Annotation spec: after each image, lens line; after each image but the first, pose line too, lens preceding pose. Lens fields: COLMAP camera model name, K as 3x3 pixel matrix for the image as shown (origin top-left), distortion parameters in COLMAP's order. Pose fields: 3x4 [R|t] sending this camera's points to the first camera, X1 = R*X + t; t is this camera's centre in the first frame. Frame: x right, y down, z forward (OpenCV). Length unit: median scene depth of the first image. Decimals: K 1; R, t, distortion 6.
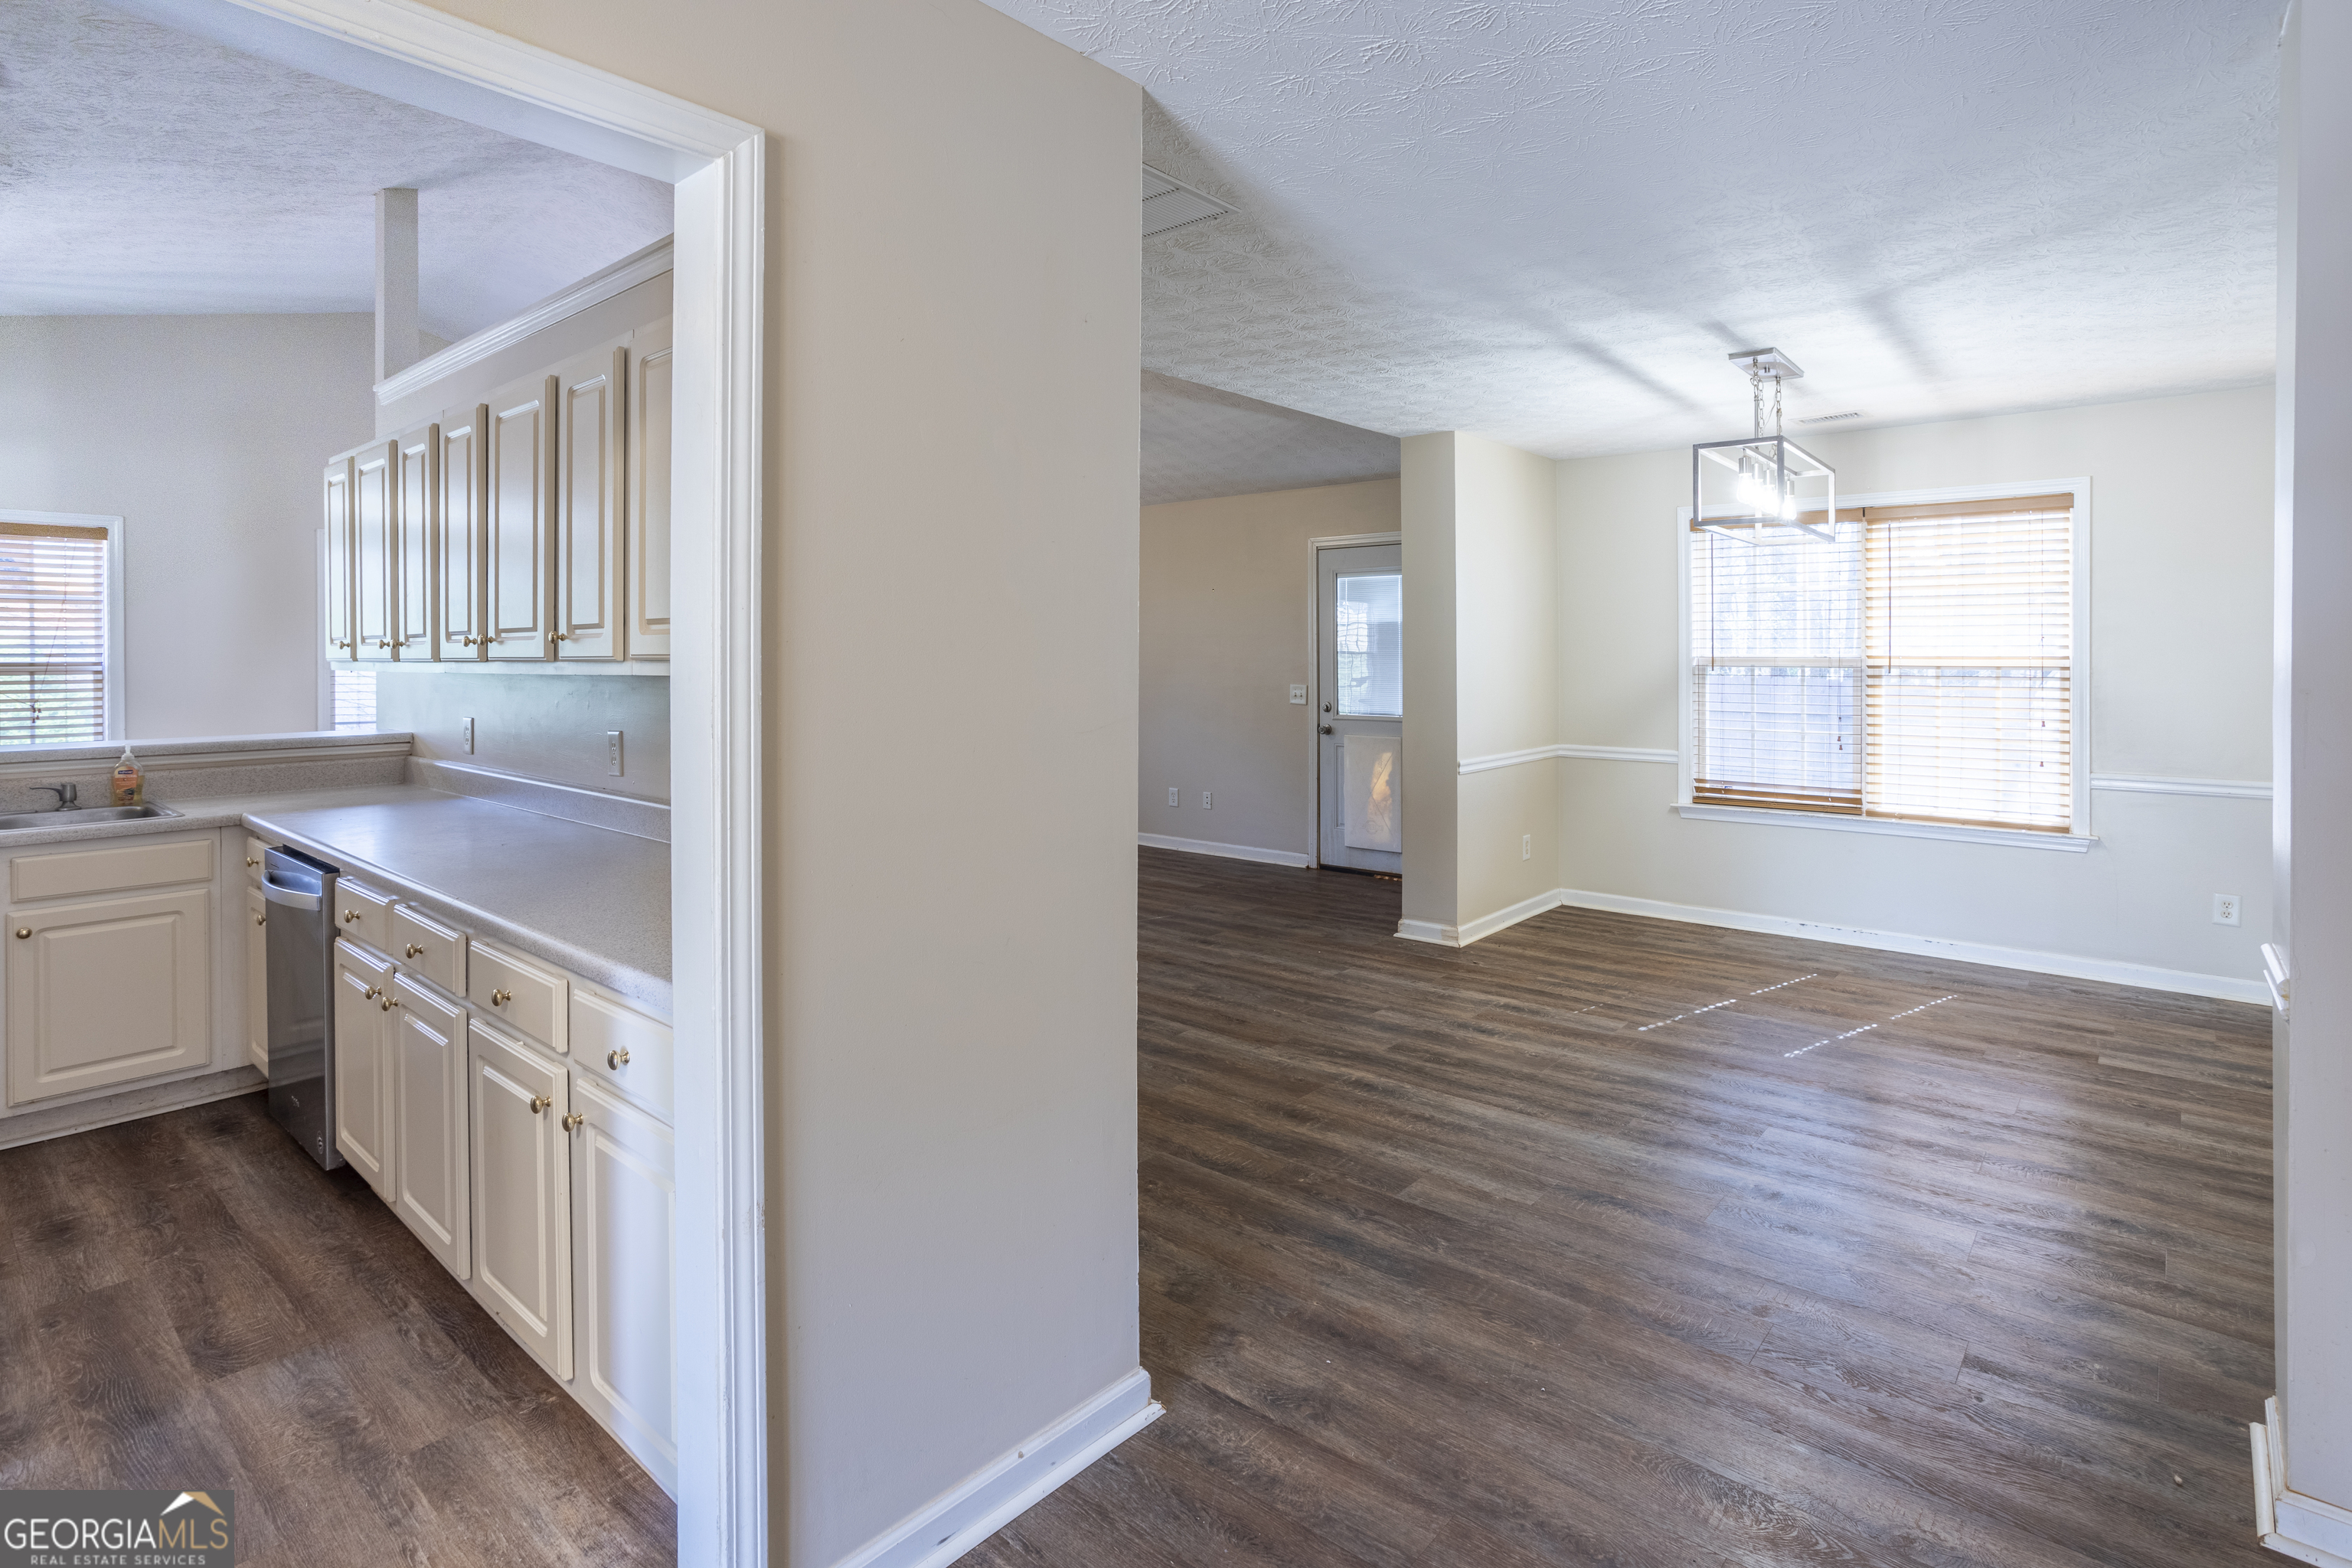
lens RADIAL K [[1177.1, 0, 1260.2], [0, 1177.1, 606.1], [0, 0, 1]] dist [-0.032943, 0.011639]
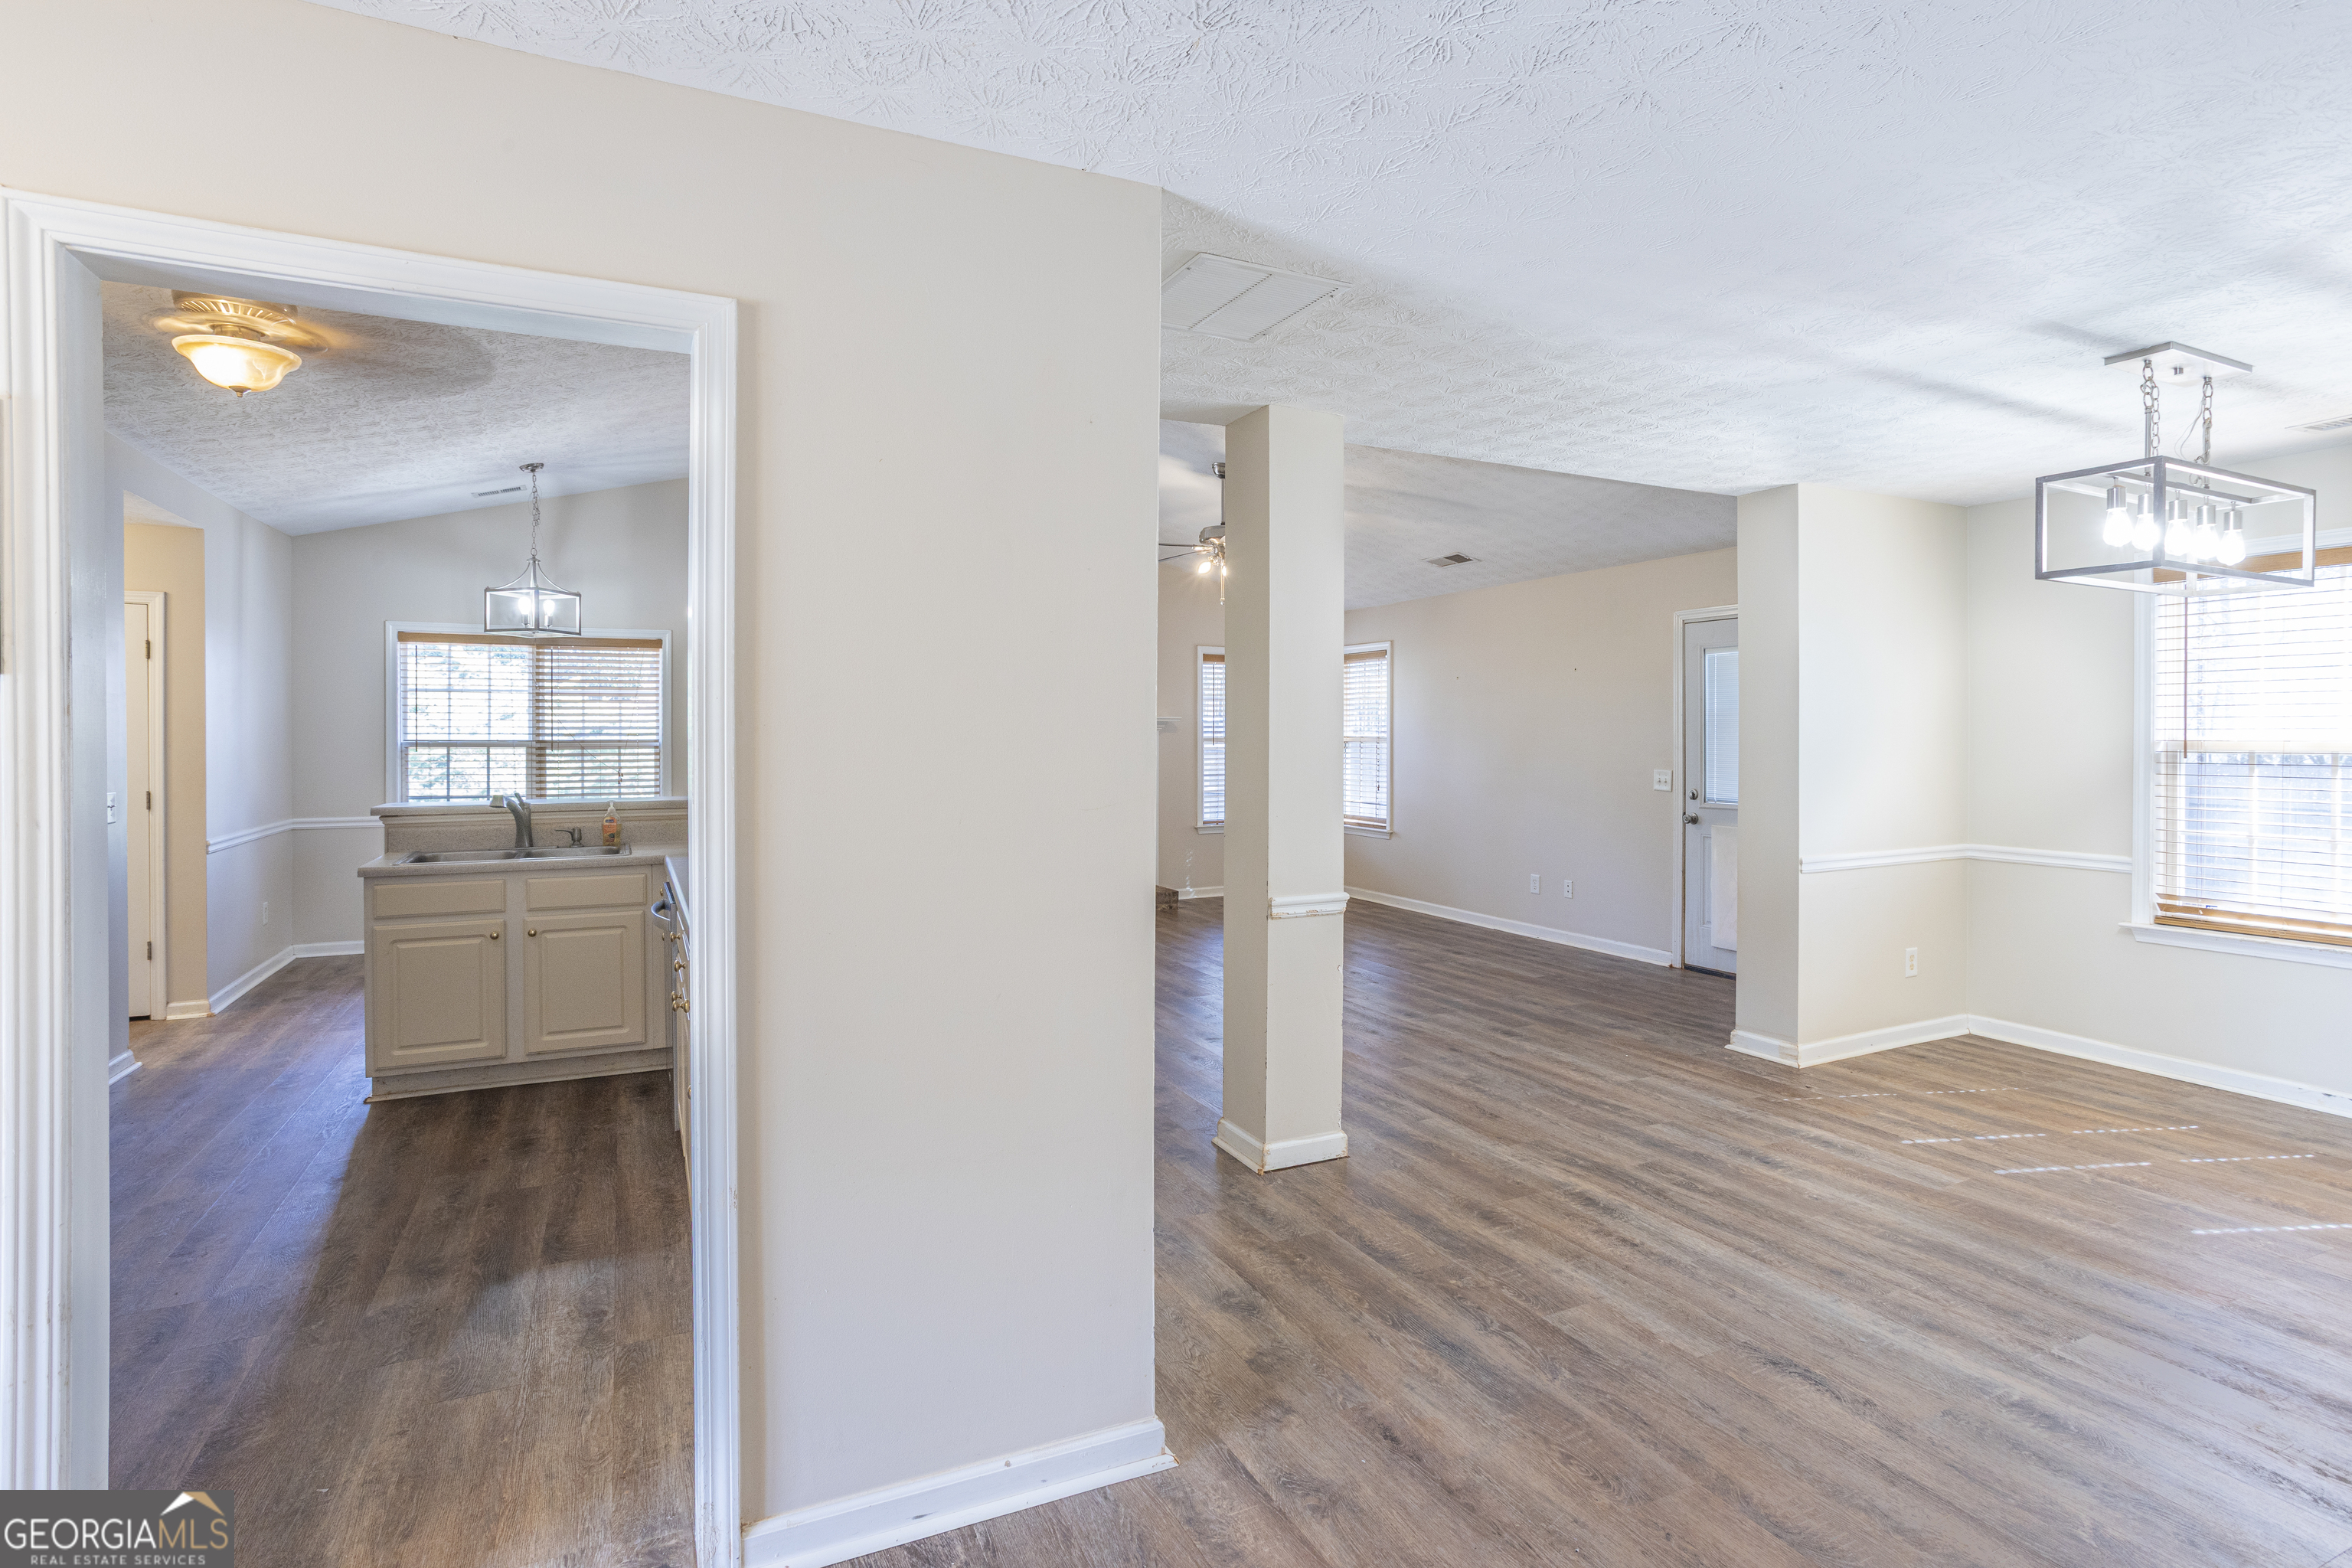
lens RADIAL K [[1177.1, 0, 1251.1], [0, 1177.1, 708.4], [0, 0, 1]] dist [-0.032943, 0.011639]
pose [[0.913488, -0.006590, -0.406813, 0.207921], [0.013848, 0.999793, 0.014899, 0.000759], [0.406630, -0.019244, 0.913390, 0.045211]]
